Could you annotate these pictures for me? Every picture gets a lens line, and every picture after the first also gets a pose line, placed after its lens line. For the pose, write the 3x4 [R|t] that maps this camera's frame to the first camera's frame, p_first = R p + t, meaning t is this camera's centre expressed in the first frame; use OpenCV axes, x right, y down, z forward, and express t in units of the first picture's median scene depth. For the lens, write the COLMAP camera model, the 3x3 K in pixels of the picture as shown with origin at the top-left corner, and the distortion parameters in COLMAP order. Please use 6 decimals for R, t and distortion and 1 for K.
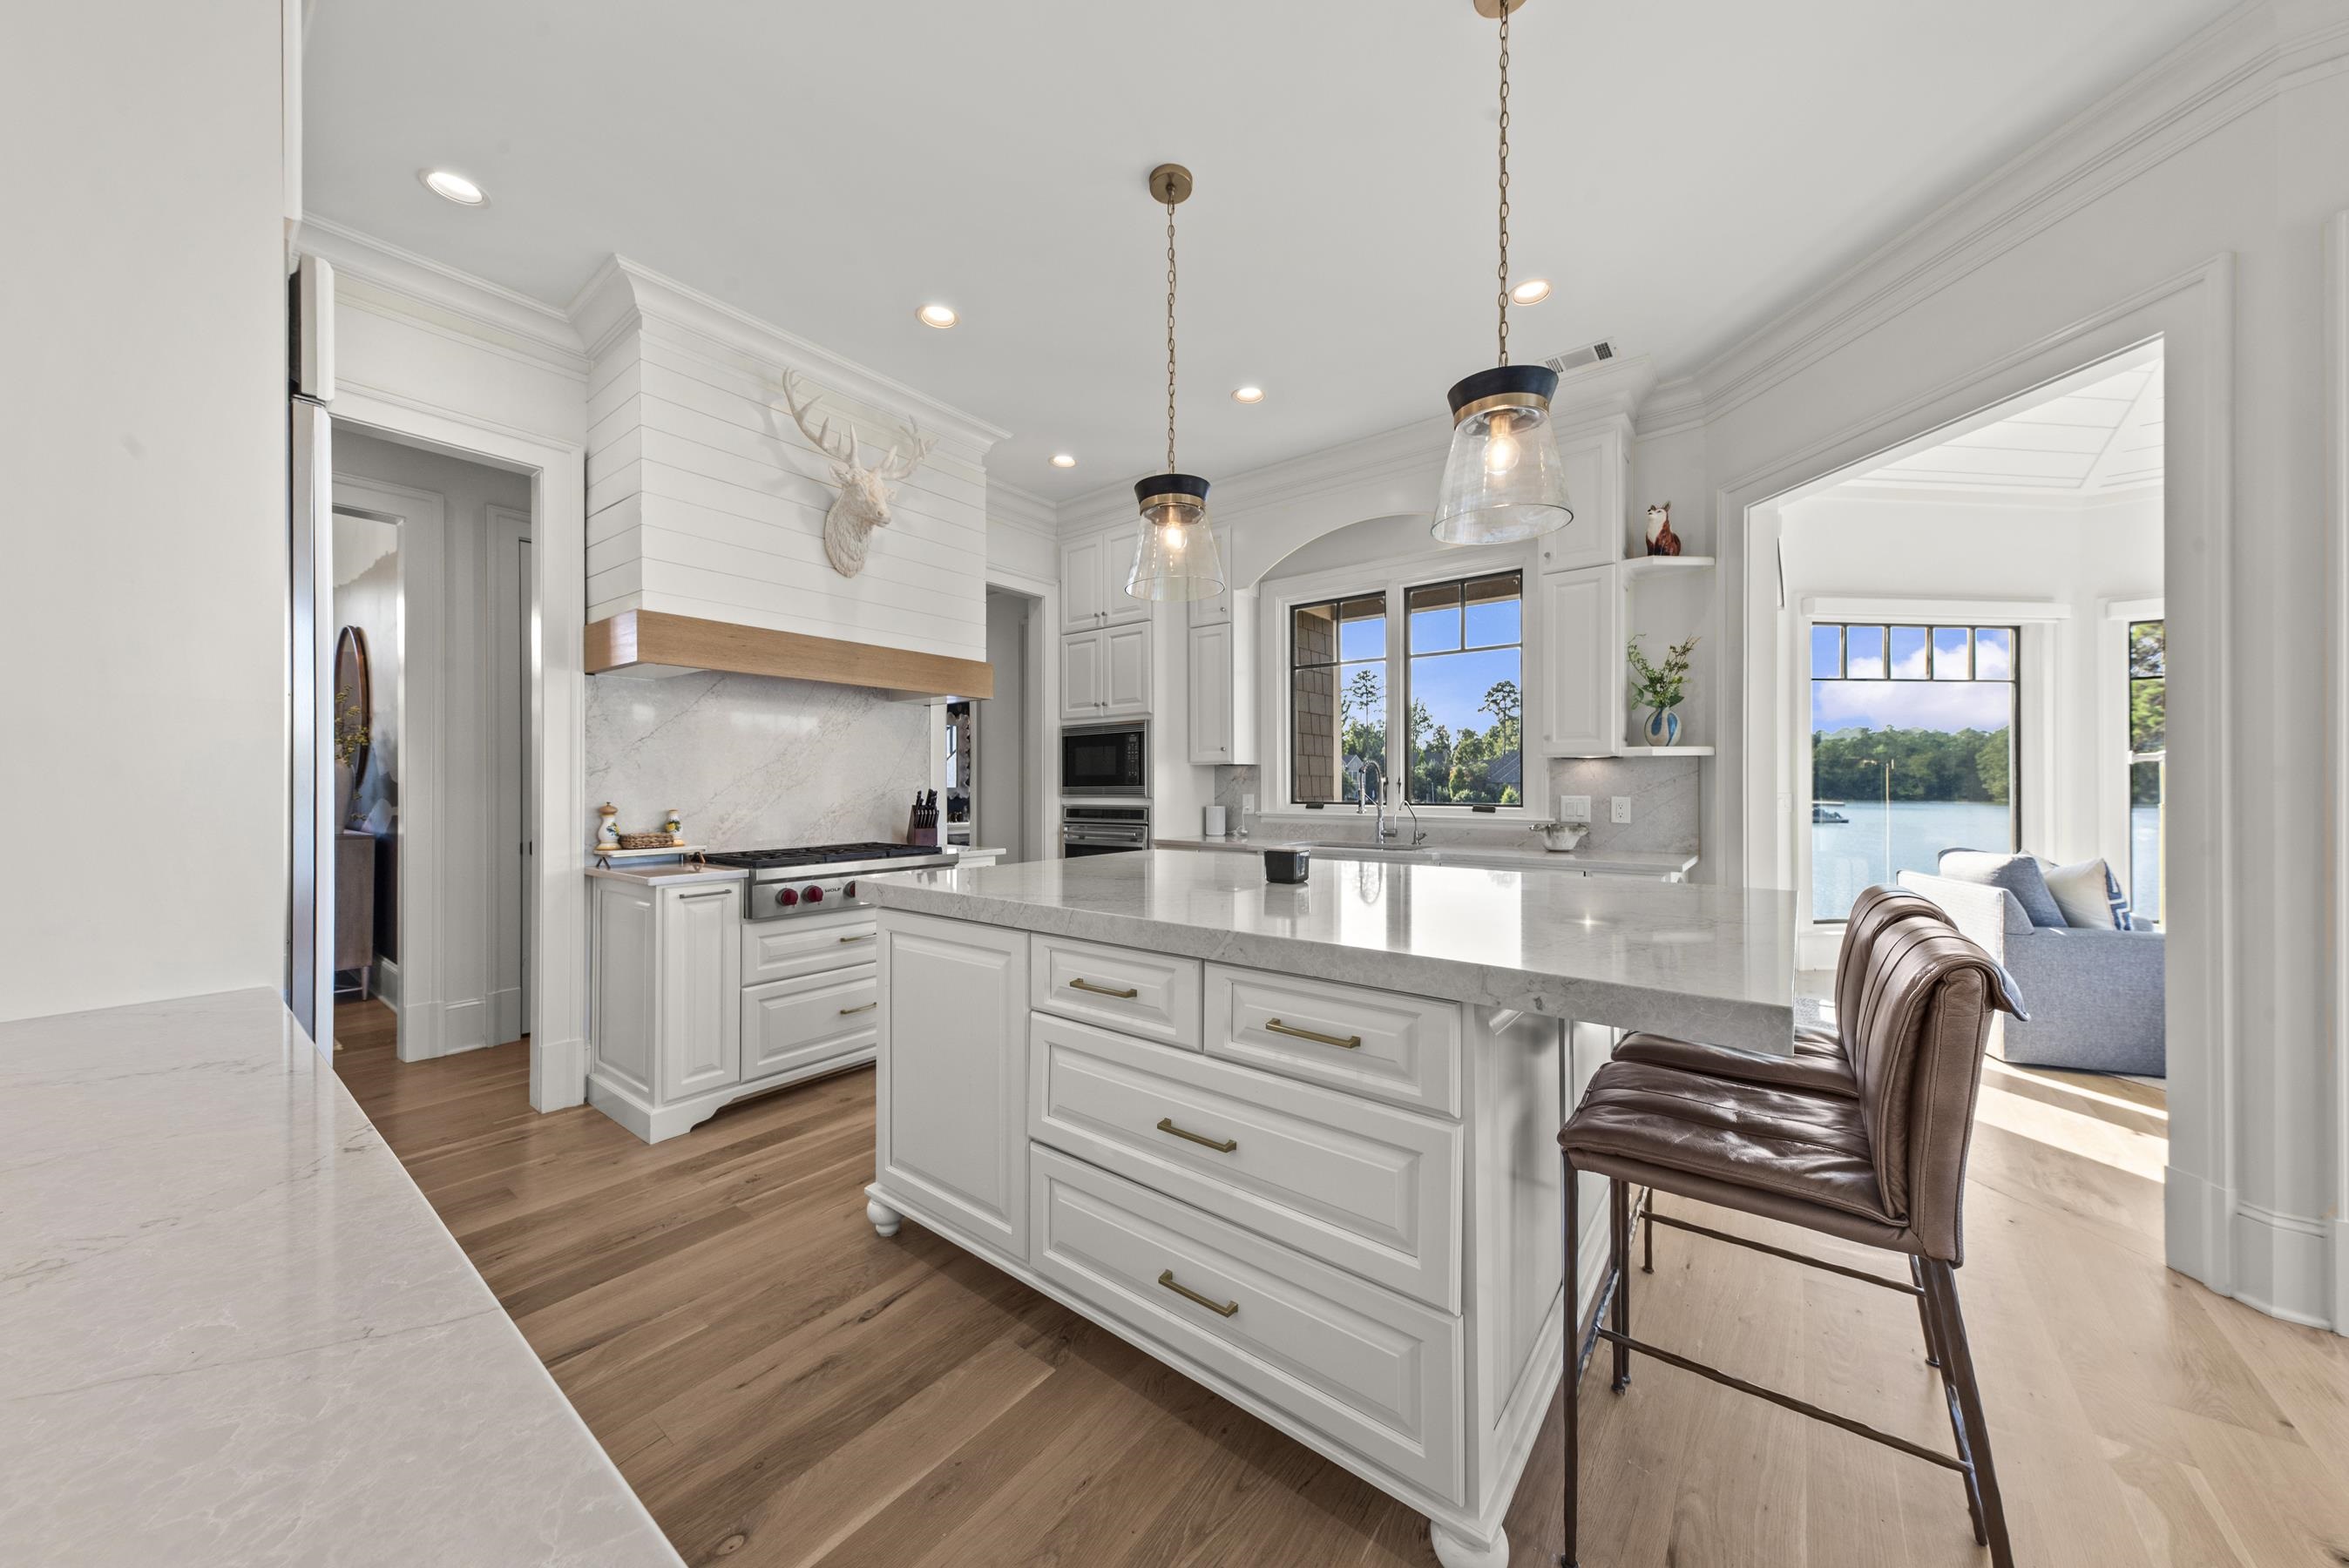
lens RADIAL K [[795.0, 0, 1179.1], [0, 795.0, 780.7], [0, 0, 1]] dist [0.016504, -0.000007]
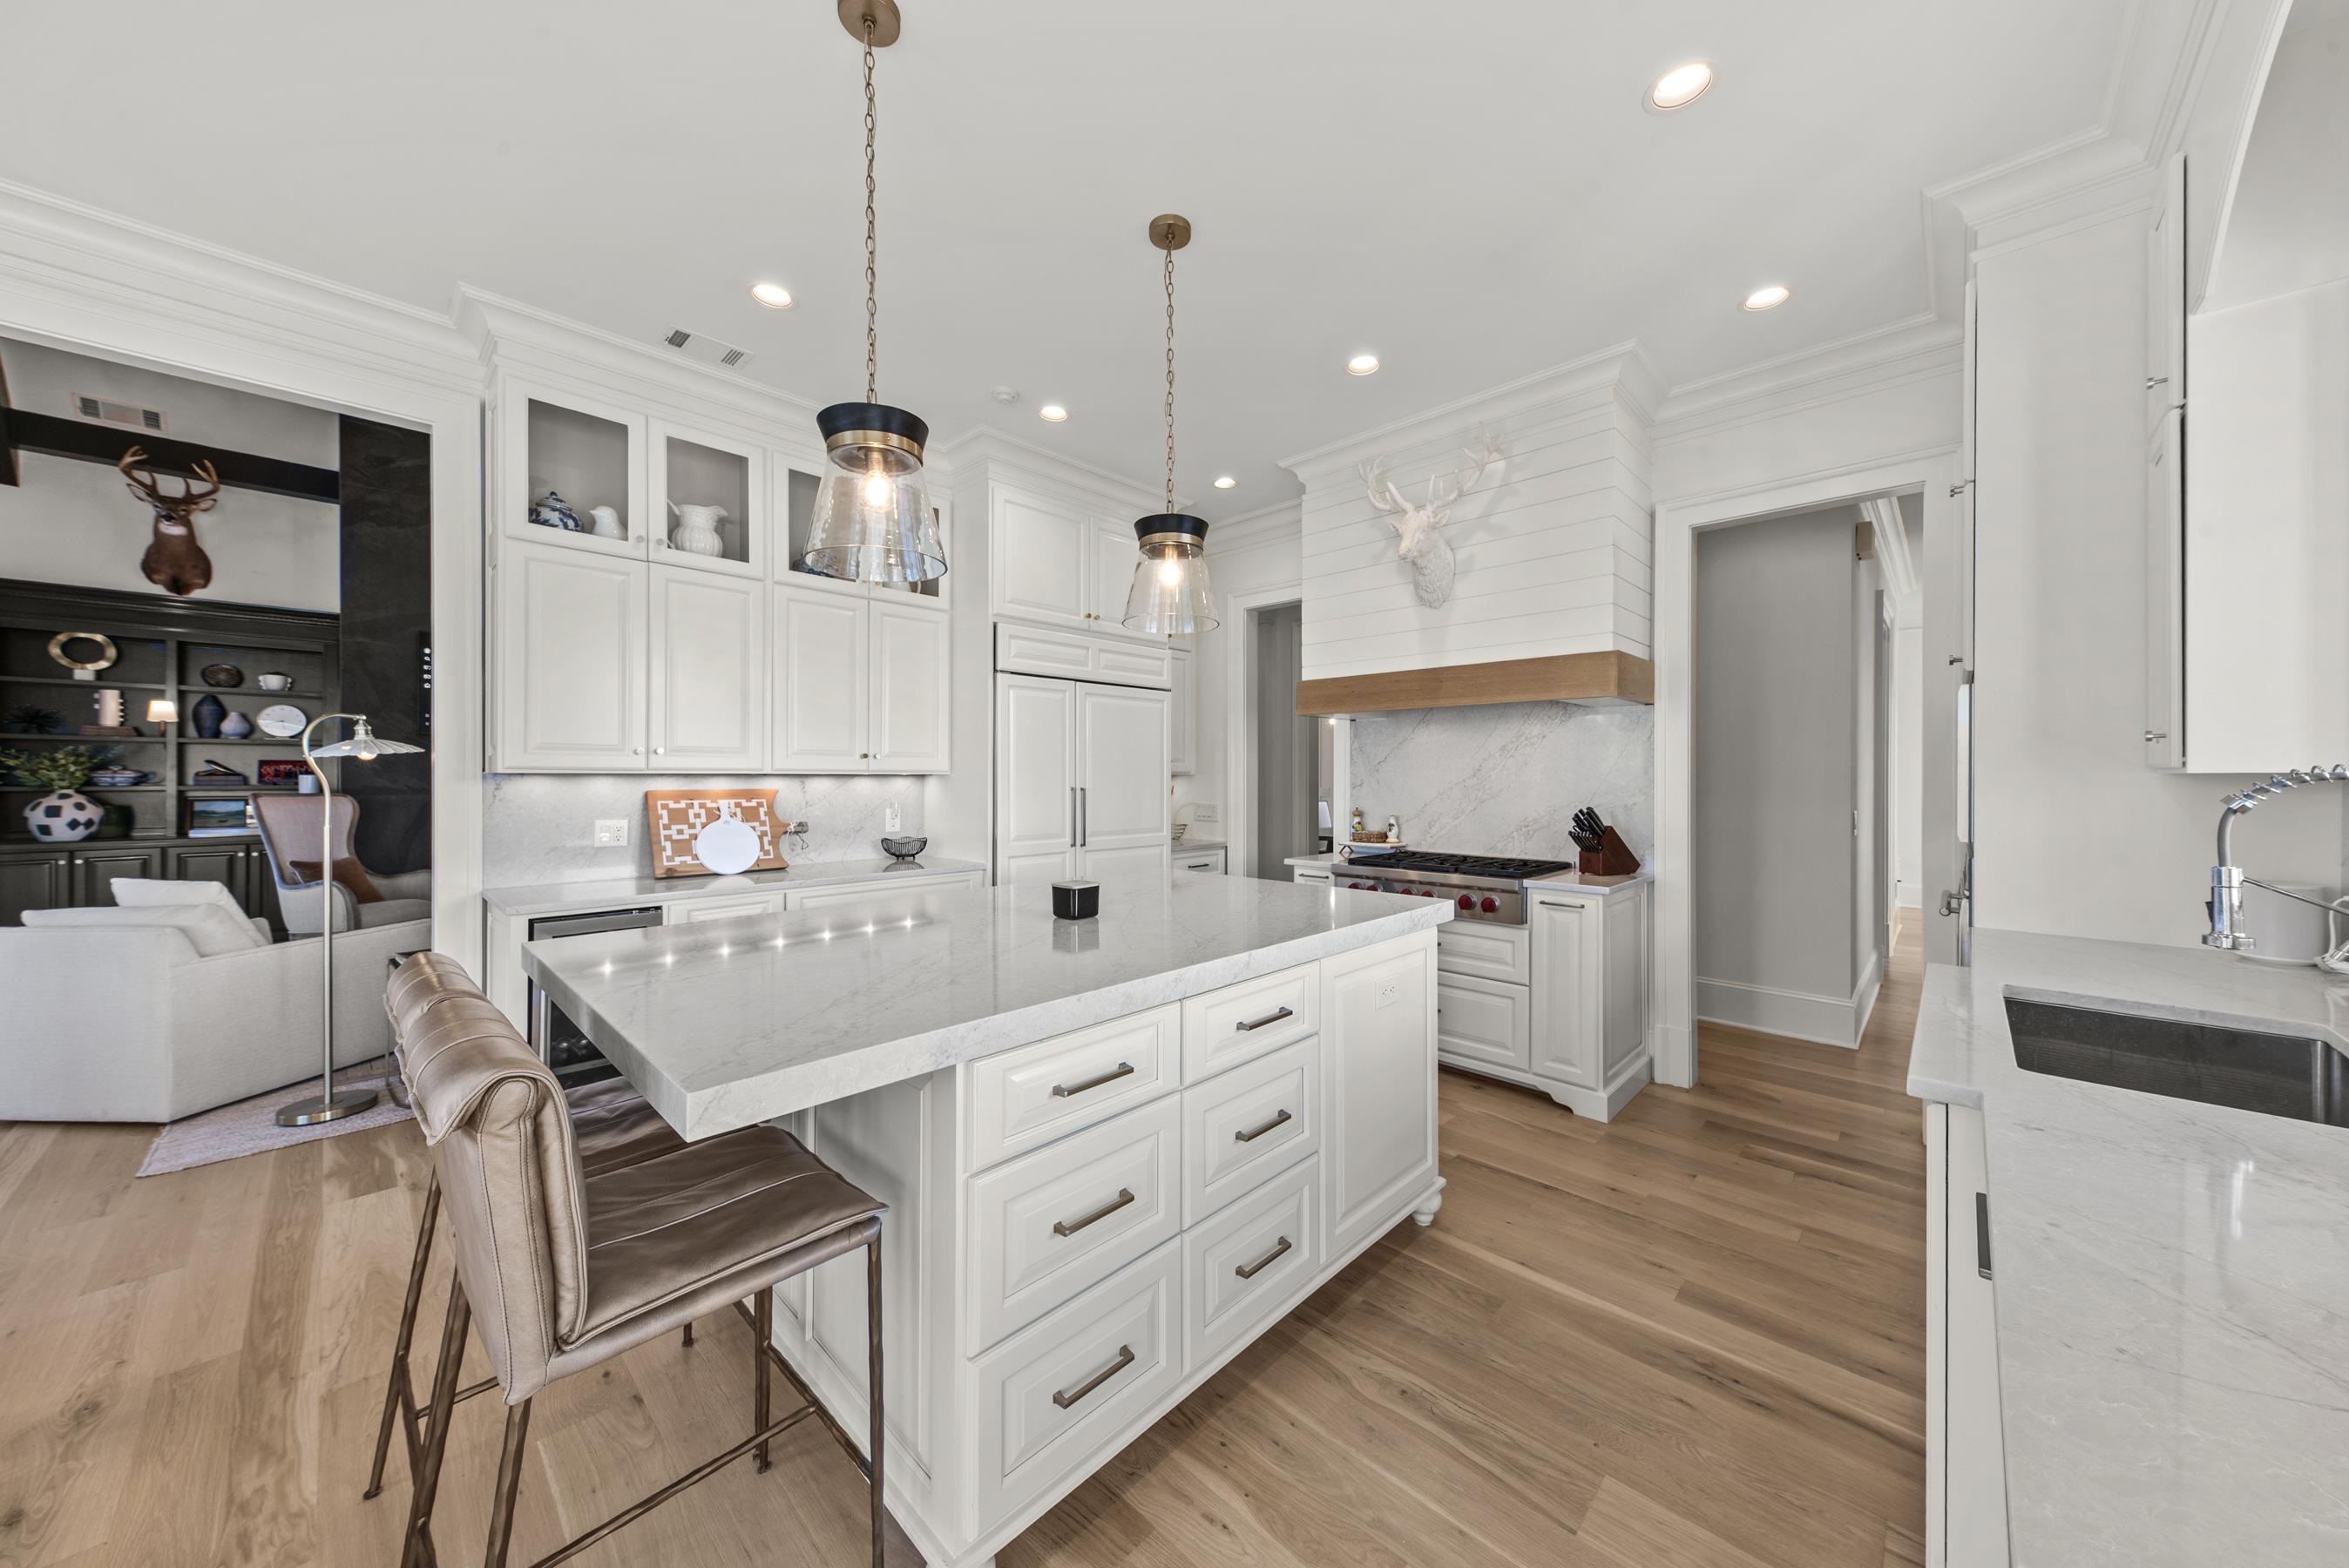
lens RADIAL K [[795.0, 0, 1179.1], [0, 795.0, 780.7], [0, 0, 1]] dist [0.016504, -0.000007]
pose [[-0.113855, 0.009806, -0.993449, 0.714030], [0.010487, 0.999907, 0.008668, -0.035896], [0.993442, -0.009432, -0.113947, 0.799623]]
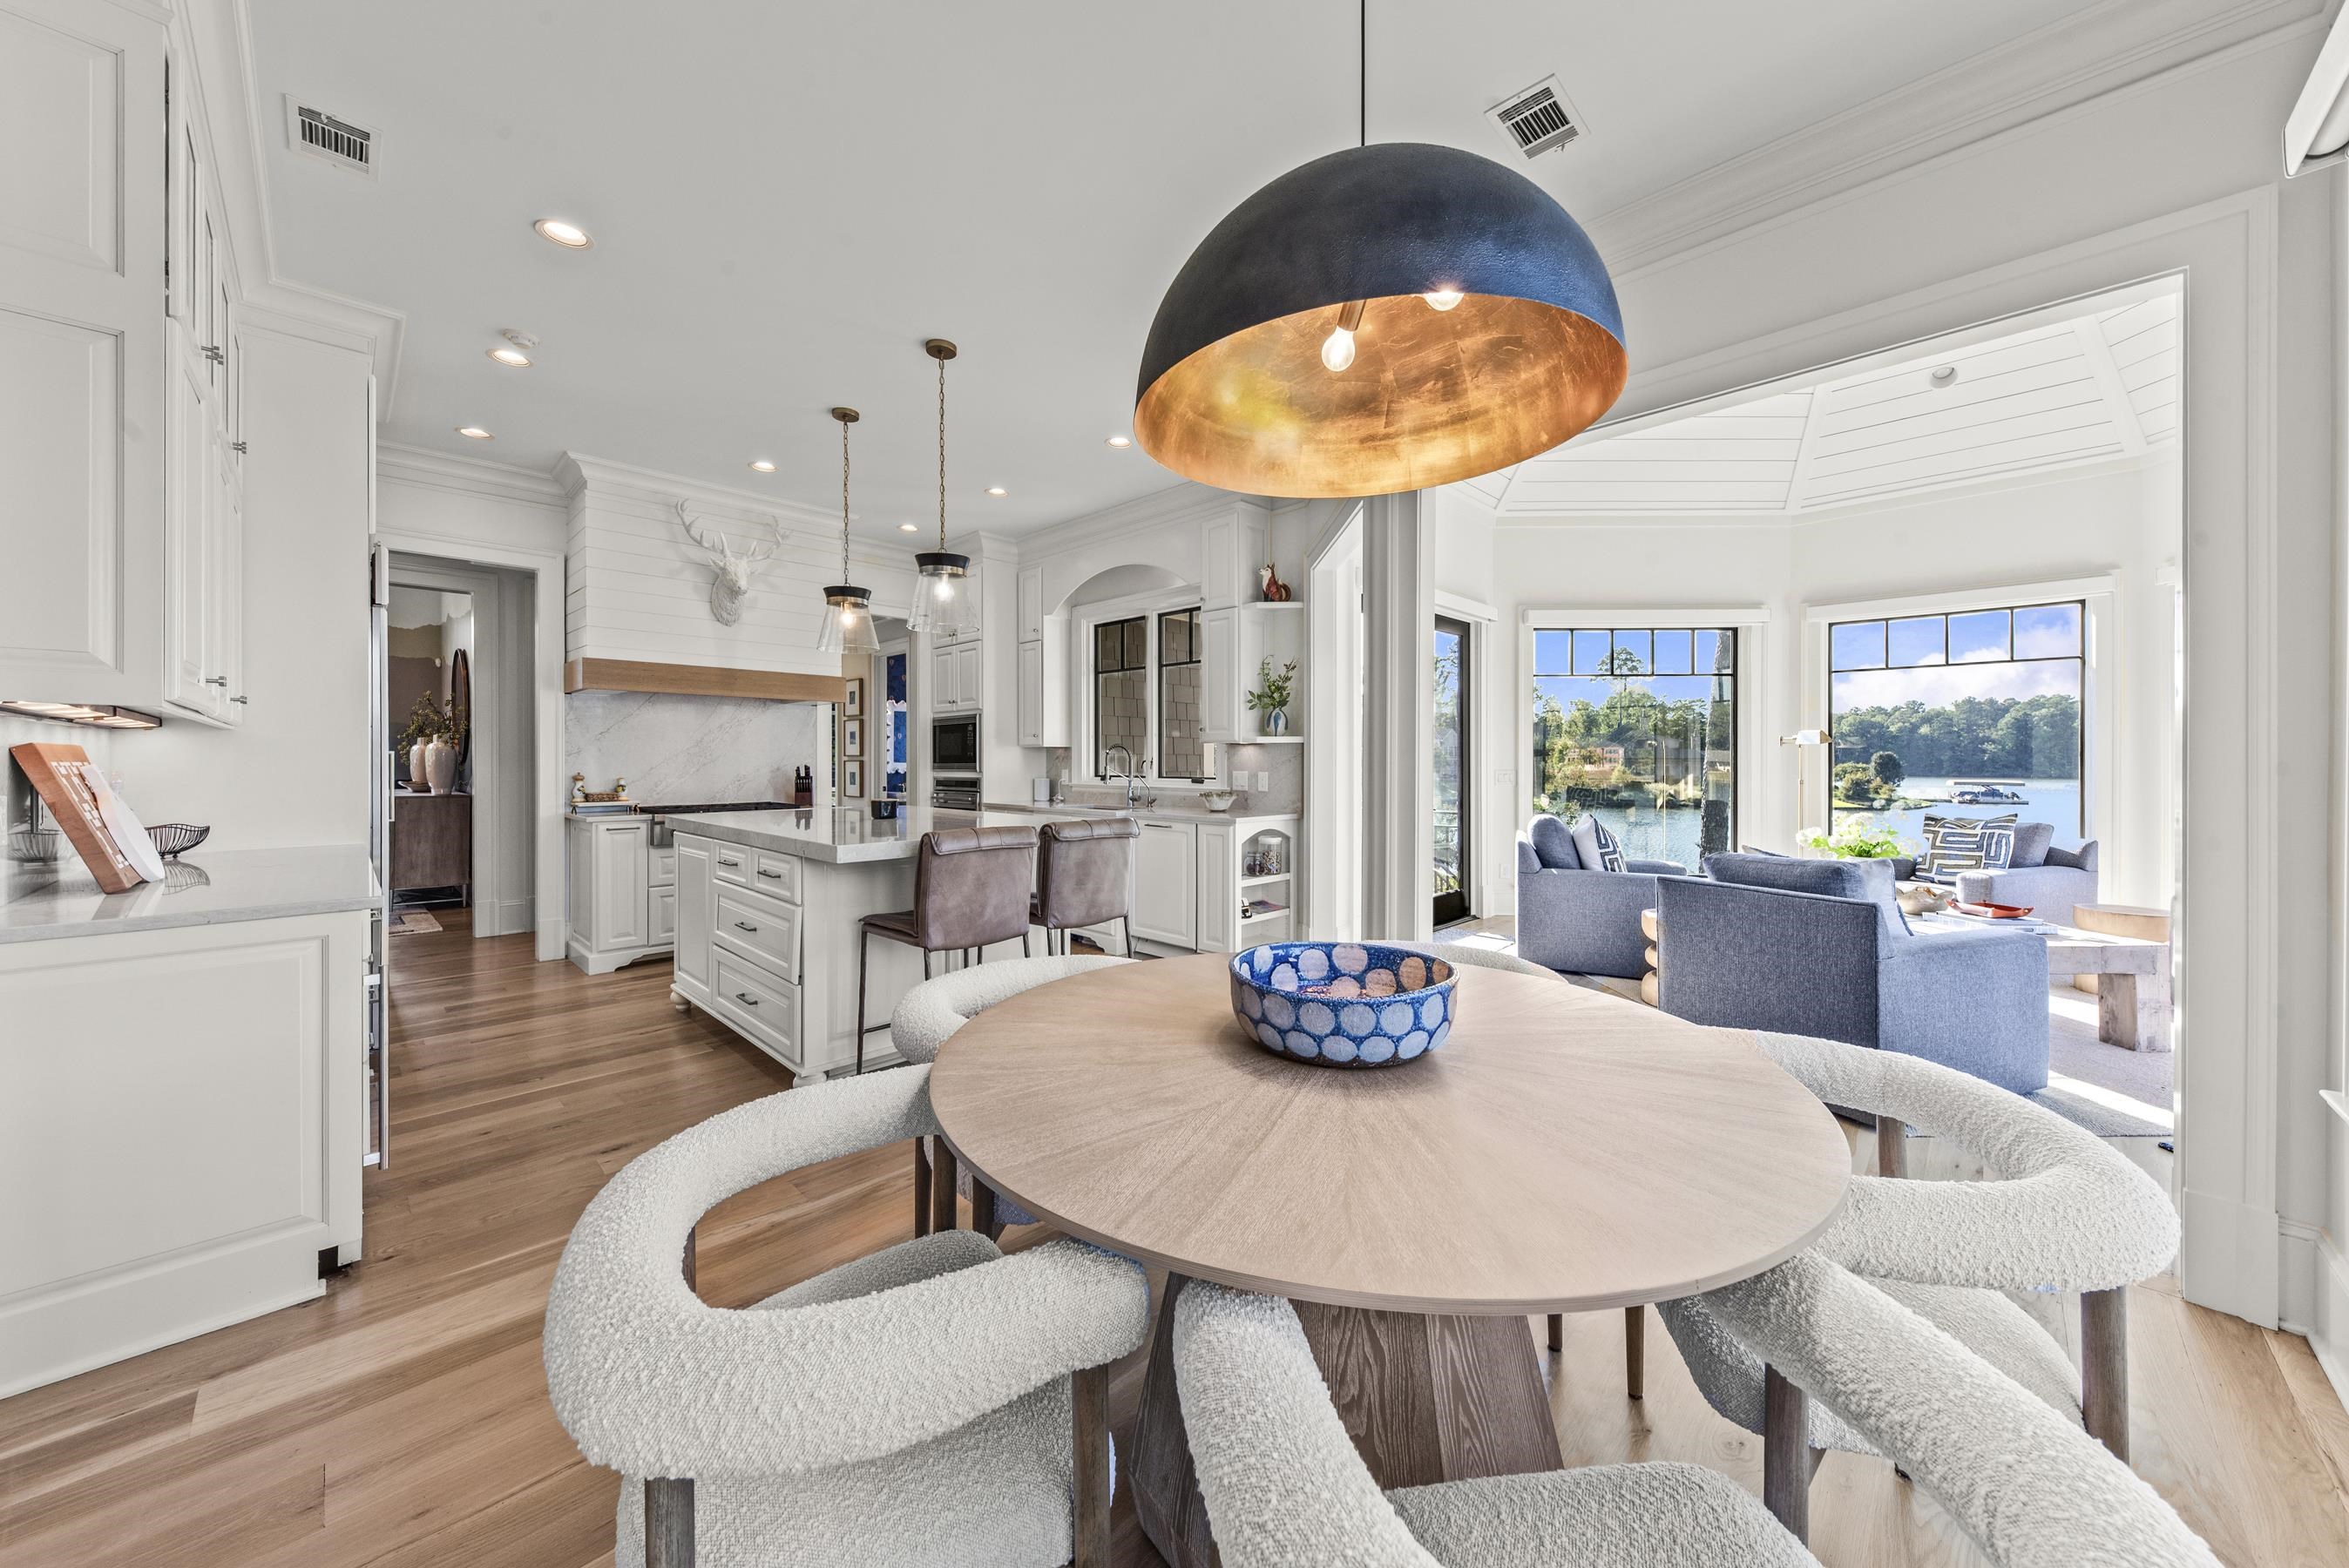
lens RADIAL K [[818.7, 0, 1172.7], [0, 818.7, 762.8], [0, 0, 1]] dist [0.010464, -0.000042]
pose [[0.992812, 0.002022, -0.119666, 0.629697], [-0.001156, 0.999973, 0.007305, -0.006363], [0.119678, -0.007114, 0.992787, -0.467333]]
